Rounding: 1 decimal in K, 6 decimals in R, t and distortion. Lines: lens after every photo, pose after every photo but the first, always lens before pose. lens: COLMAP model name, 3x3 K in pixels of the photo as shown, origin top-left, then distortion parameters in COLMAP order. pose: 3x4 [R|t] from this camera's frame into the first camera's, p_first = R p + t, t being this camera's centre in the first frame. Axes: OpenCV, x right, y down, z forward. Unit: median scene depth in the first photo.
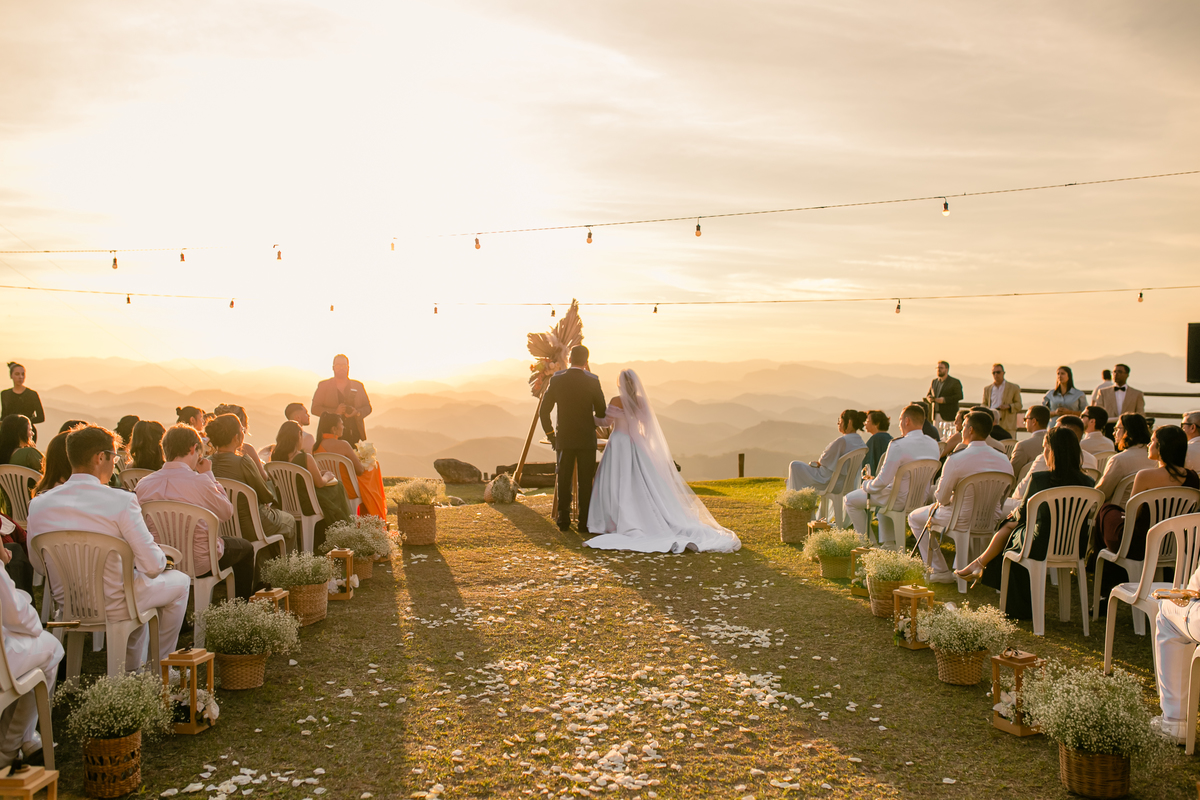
lens RADIAL K [[1147.0, 0, 598.3], [0, 1147.0, 400.4], [0, 0, 1]] dist [-0.048794, 0.132037]
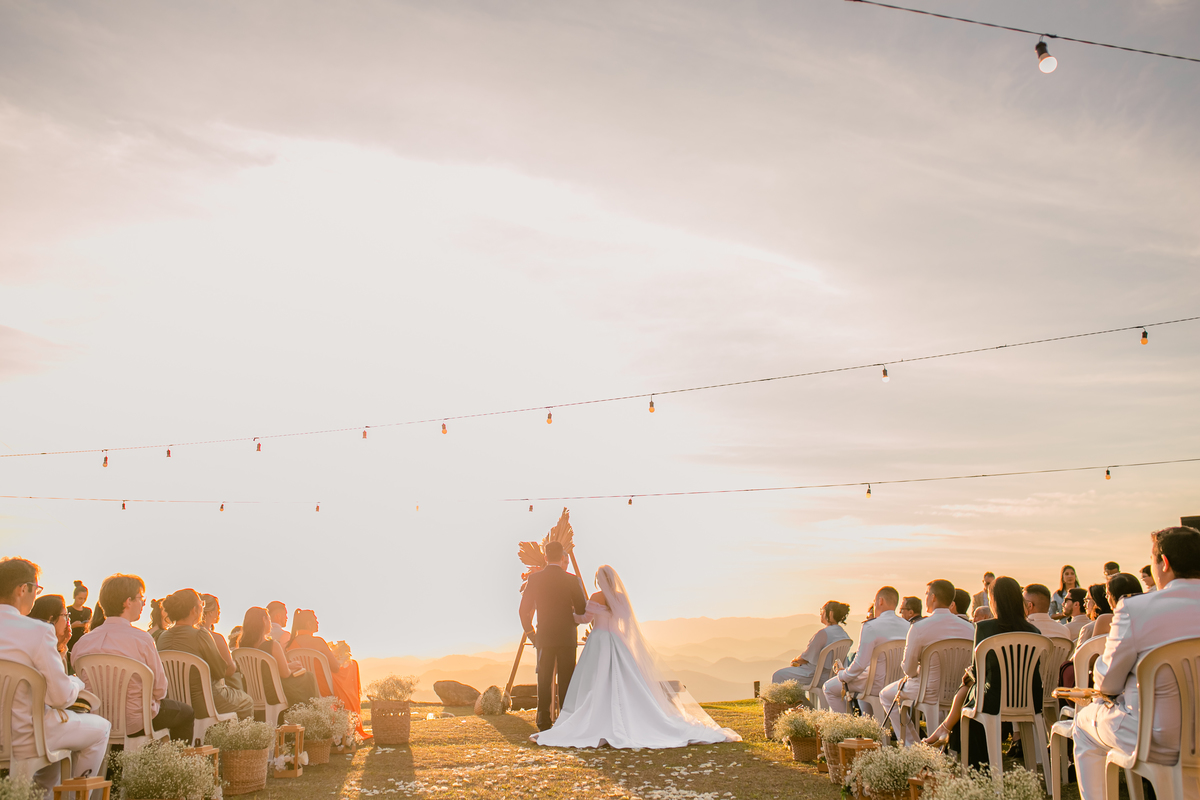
lens RADIAL K [[1147.0, 0, 598.3], [0, 1147.0, 400.4], [0, 0, 1]] dist [-0.048794, 0.132037]
pose [[0.999261, -0.020537, -0.032484, 0.071909], [0.012824, 0.974981, -0.221919, 0.074099], [0.036229, 0.221338, 0.974524, -0.010709]]
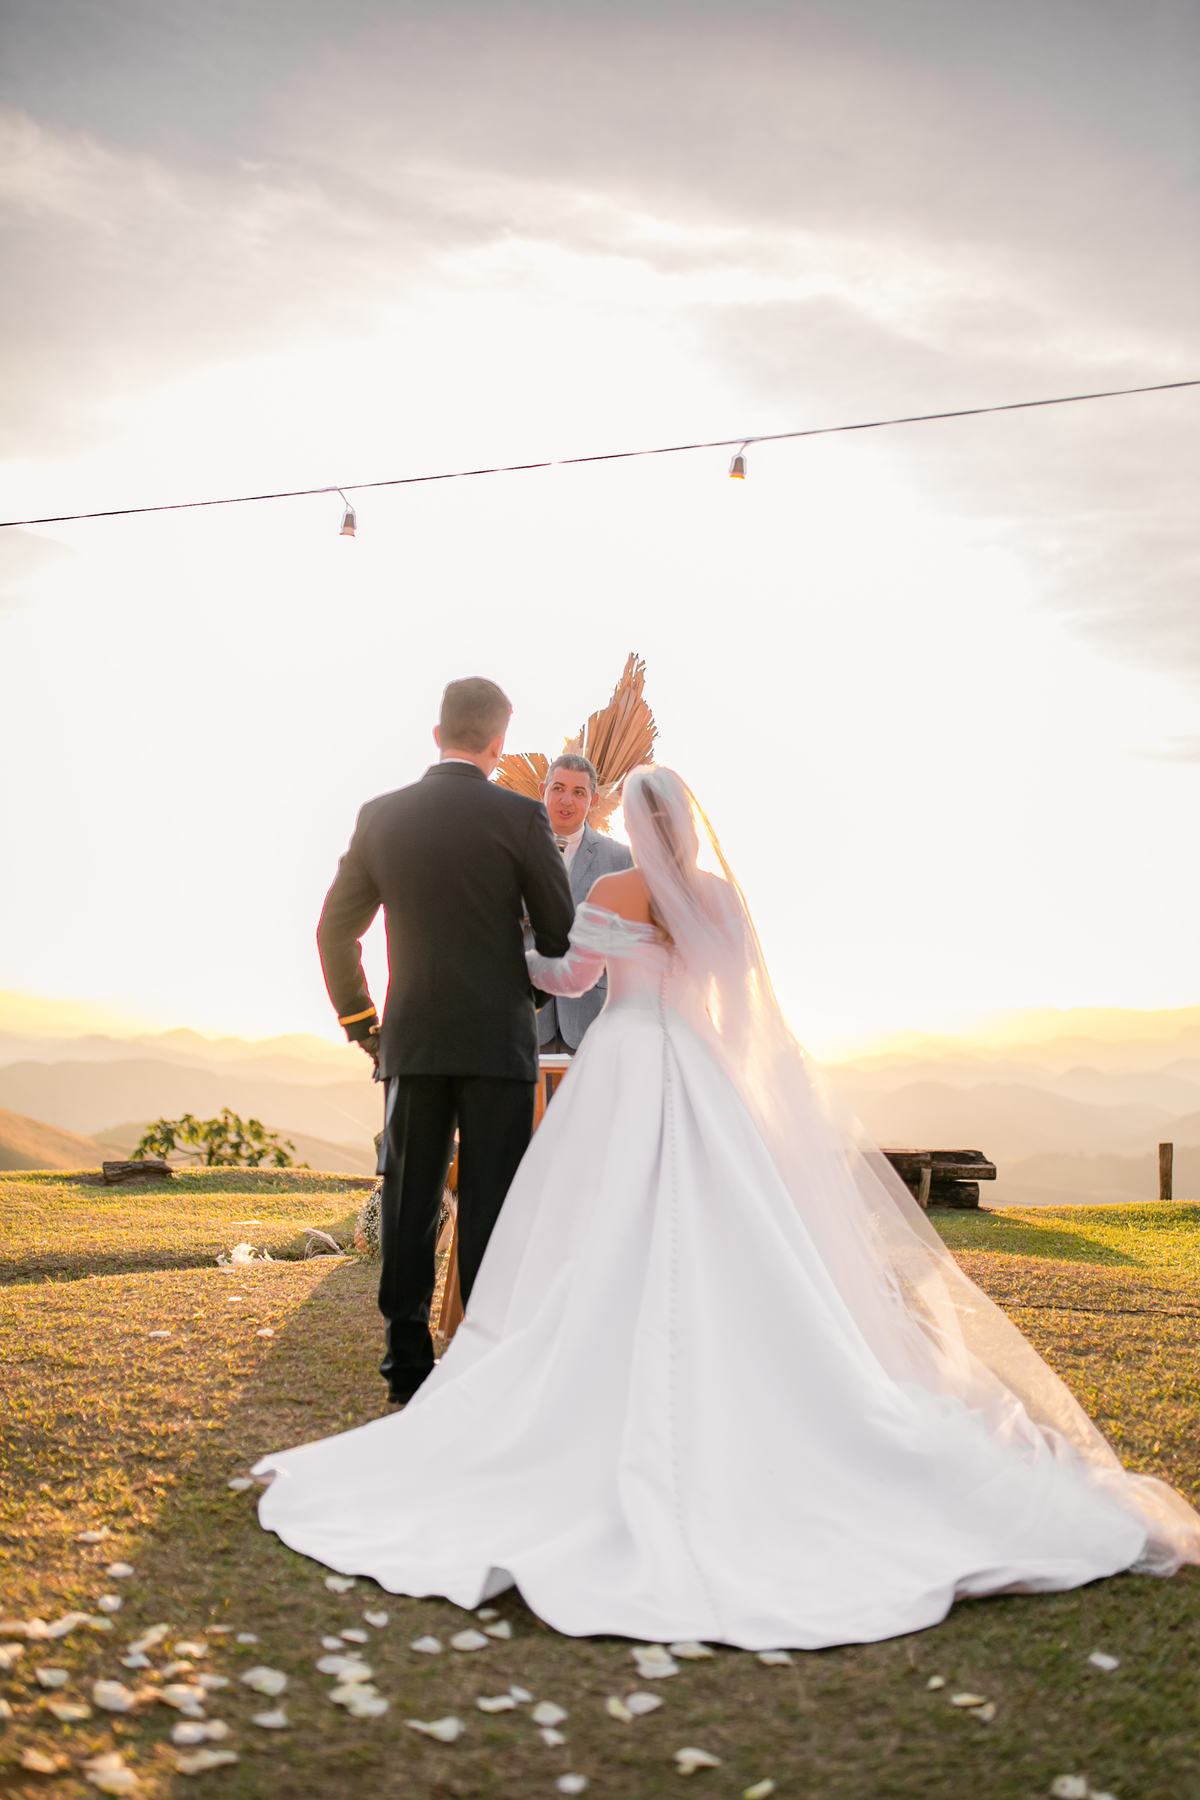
lens RADIAL K [[1720.6, 0, 600.8], [0, 1720.6, 910.8], [0, 0, 1]] dist [-0.048794, 0.132037]
pose [[0.980108, 0.003010, -0.198443, 0.117576], [-0.020531, 0.996058, -0.086296, 0.050960], [0.197401, 0.088654, 0.976306, 0.853419]]
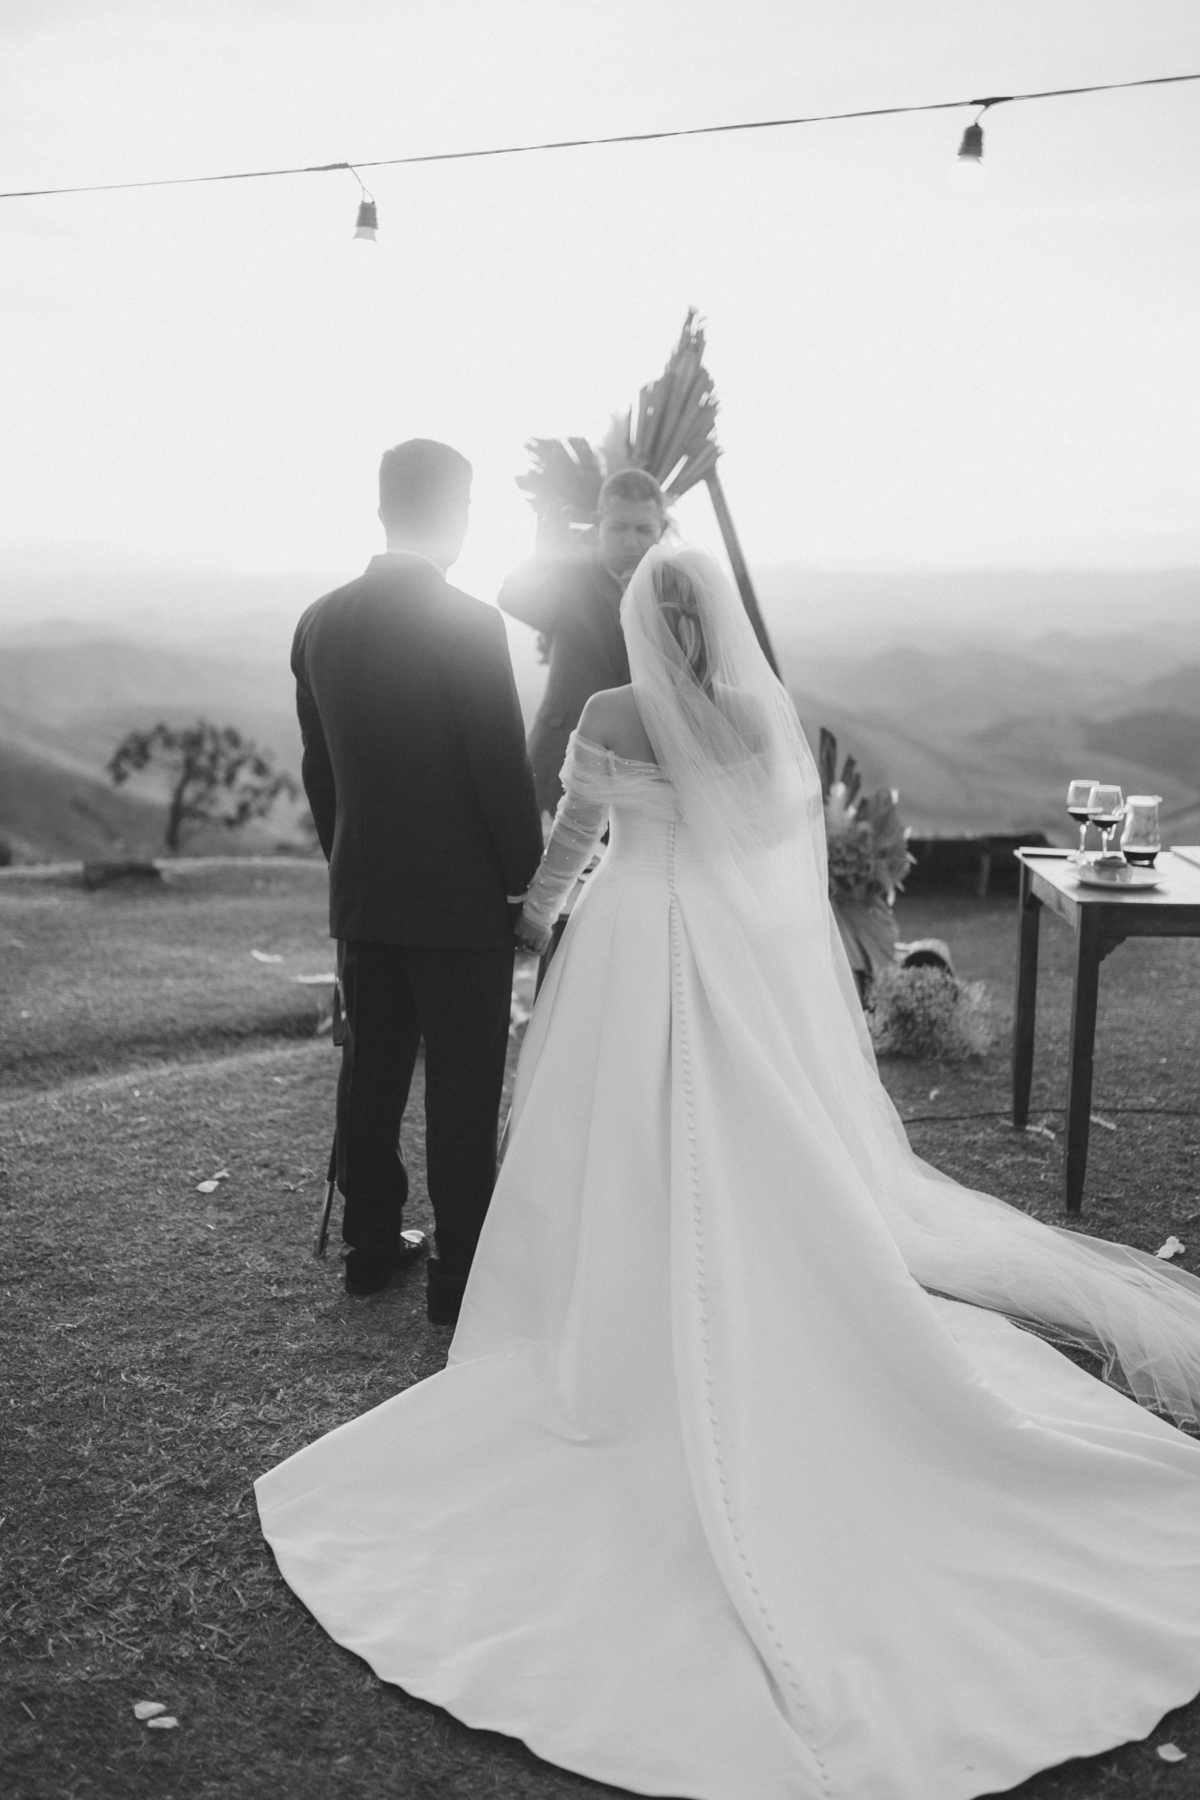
lens RADIAL K [[1720.6, 0, 600.8], [0, 1720.6, 910.8], [0, 0, 1]] dist [-0.048794, 0.132037]
pose [[0.983547, 0.030984, -0.177977, 0.057774], [-0.002101, 0.987078, 0.160226, -0.020225], [0.180641, -0.157216, 0.970903, 0.965749]]
